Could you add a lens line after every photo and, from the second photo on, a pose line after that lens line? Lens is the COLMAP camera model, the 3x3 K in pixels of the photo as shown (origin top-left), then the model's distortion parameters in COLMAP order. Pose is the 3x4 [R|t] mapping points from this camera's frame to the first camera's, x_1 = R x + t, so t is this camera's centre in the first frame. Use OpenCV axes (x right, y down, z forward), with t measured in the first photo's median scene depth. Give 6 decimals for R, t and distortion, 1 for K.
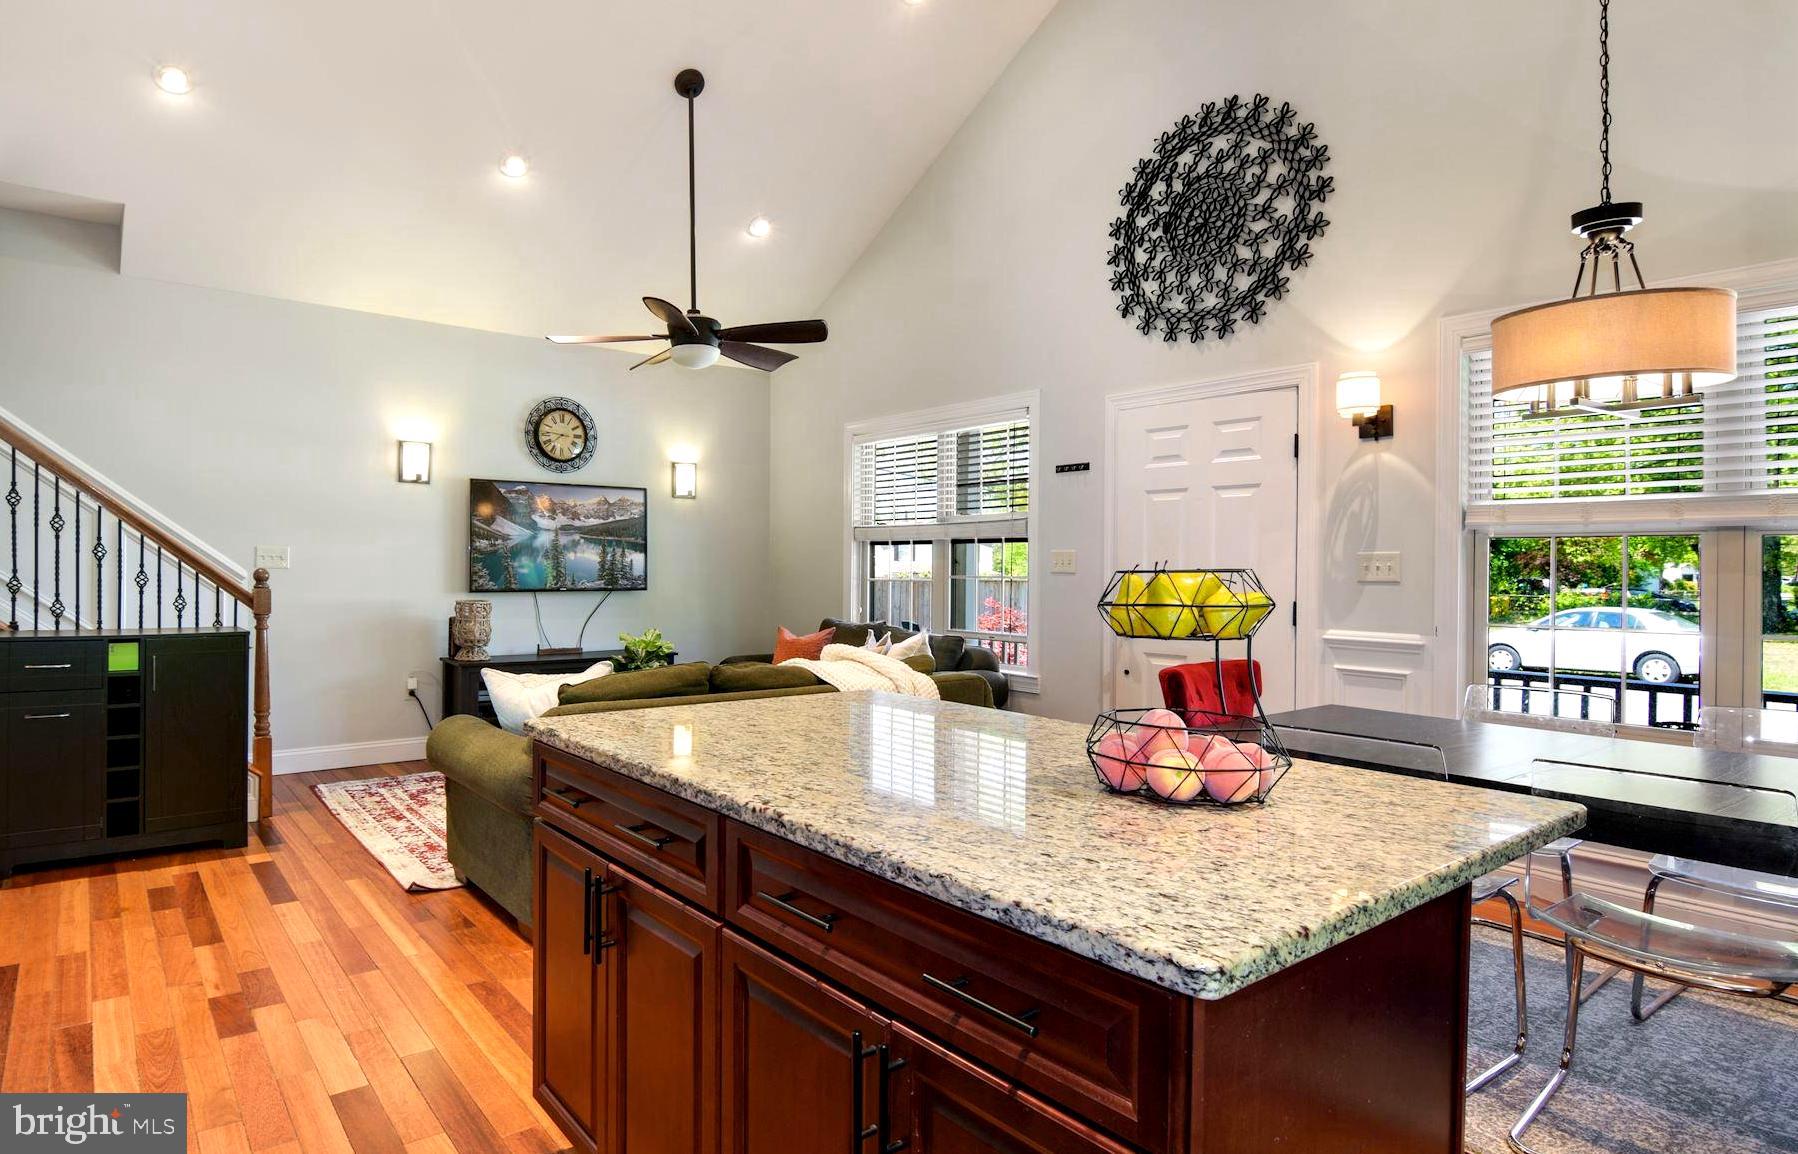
lens RADIAL K [[948.3, 0, 860.4], [0, 948.3, 578.6], [0, 0, 1]] dist [-0.012937, -0.008929]
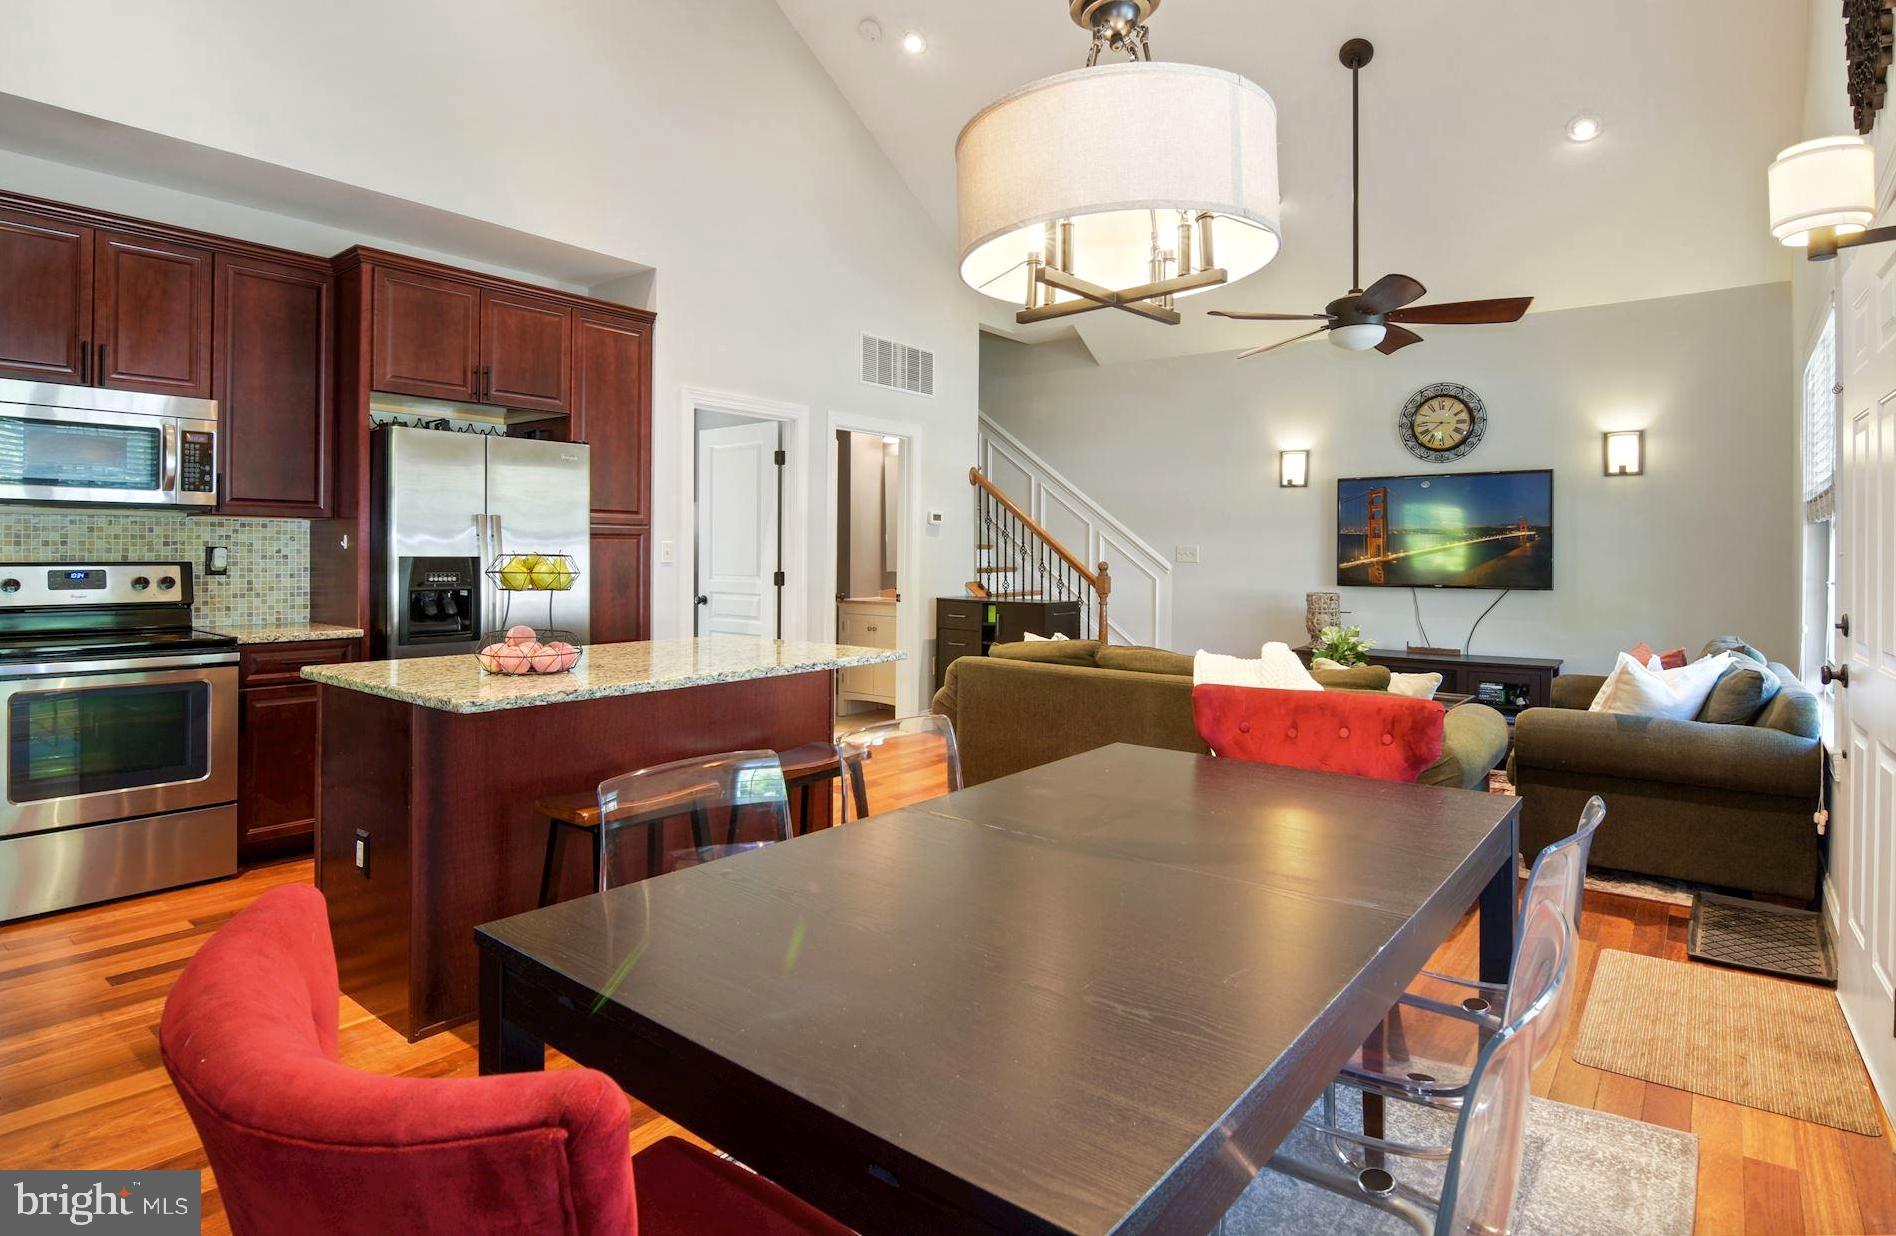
lens RADIAL K [[1000.0, 0, 944.0], [0, 1000.0, 555.9], [0, 0, 1]] dist [-0.012937, -0.008929]
pose [[0.217229, -0.006292, -0.976100, 0.812985], [-0.018923, 0.999764, -0.010656, 0.000983], [0.975937, 0.020785, 0.217059, 0.456462]]
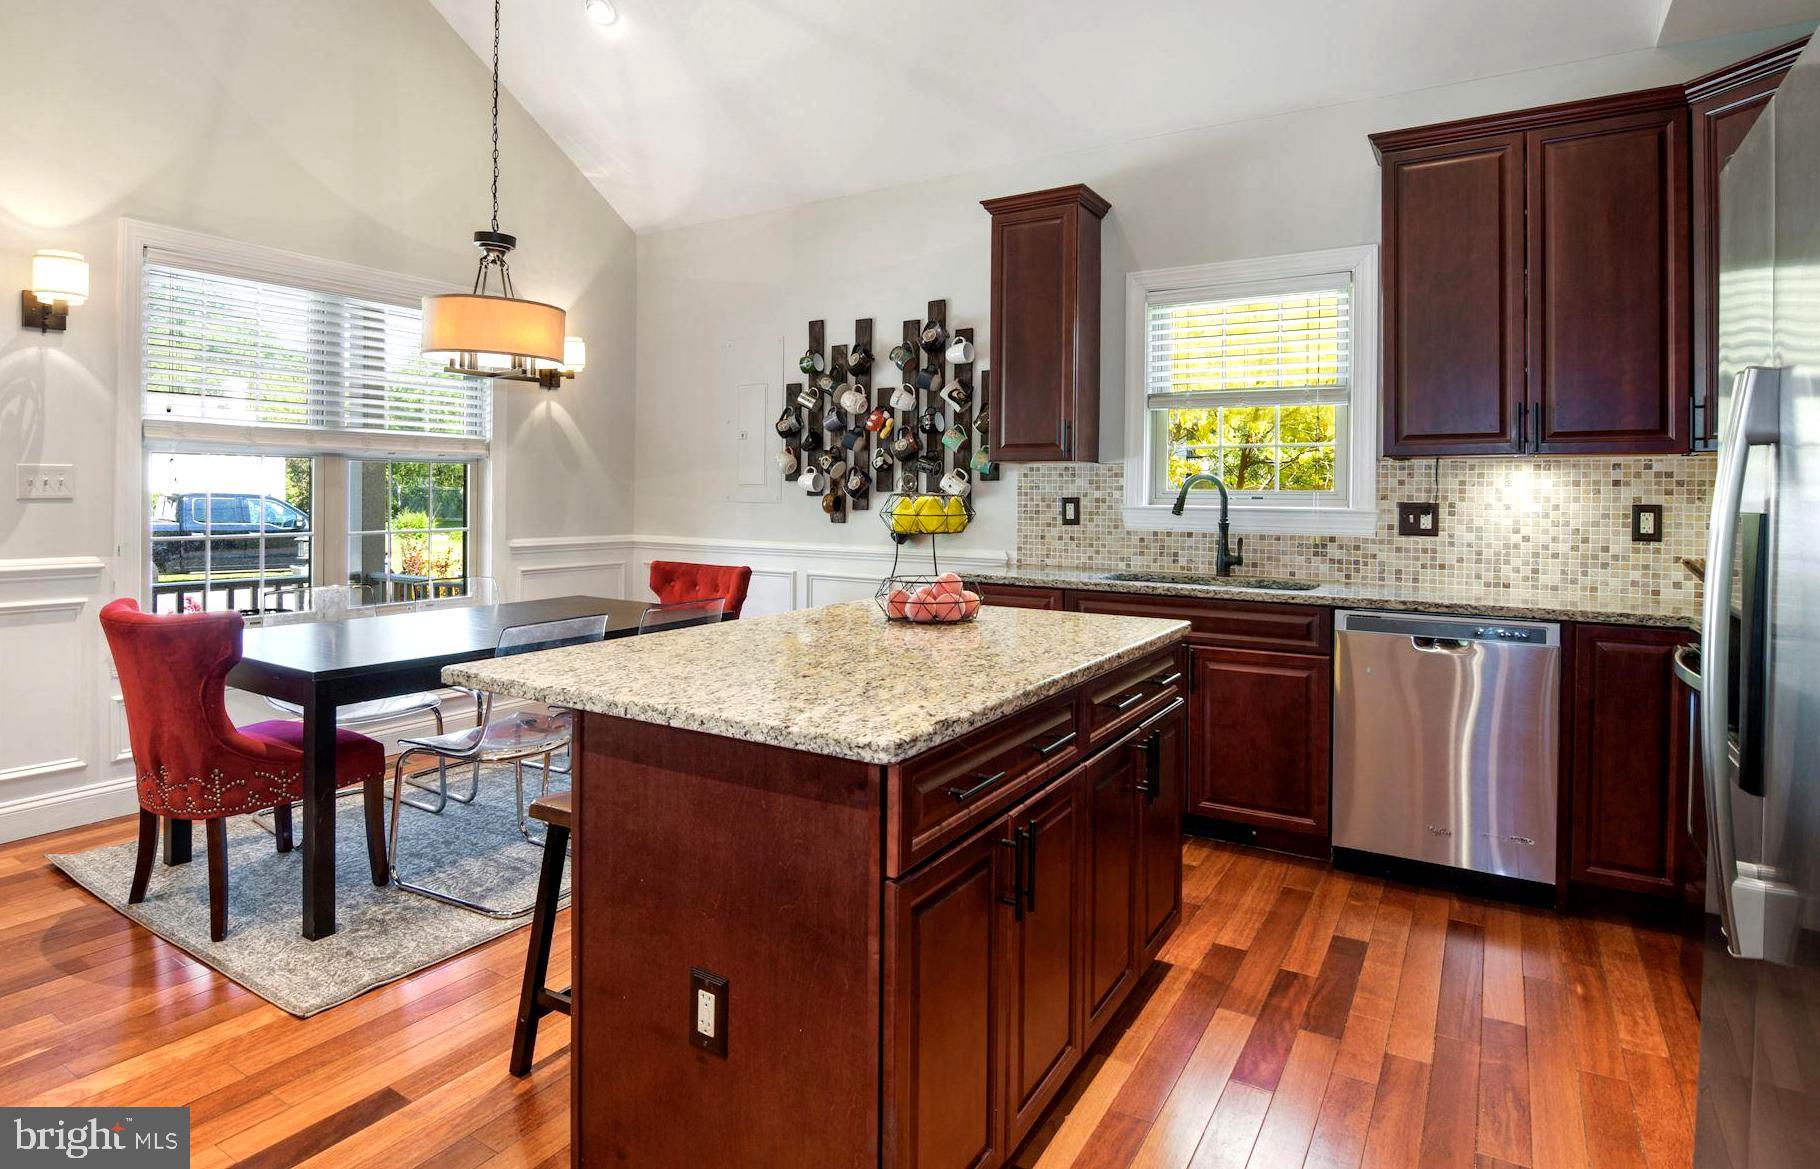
lens RADIAL K [[959.9, 0, 793.8], [0, 959.9, 495.9], [0, 0, 1]] dist [-0.012937, -0.008929]
pose [[-0.255183, -0.013910, 0.966793, -0.450044], [0.003416, 0.999877, 0.015287, -0.010329], [-0.966887, 0.007203, -0.255104, 0.563129]]
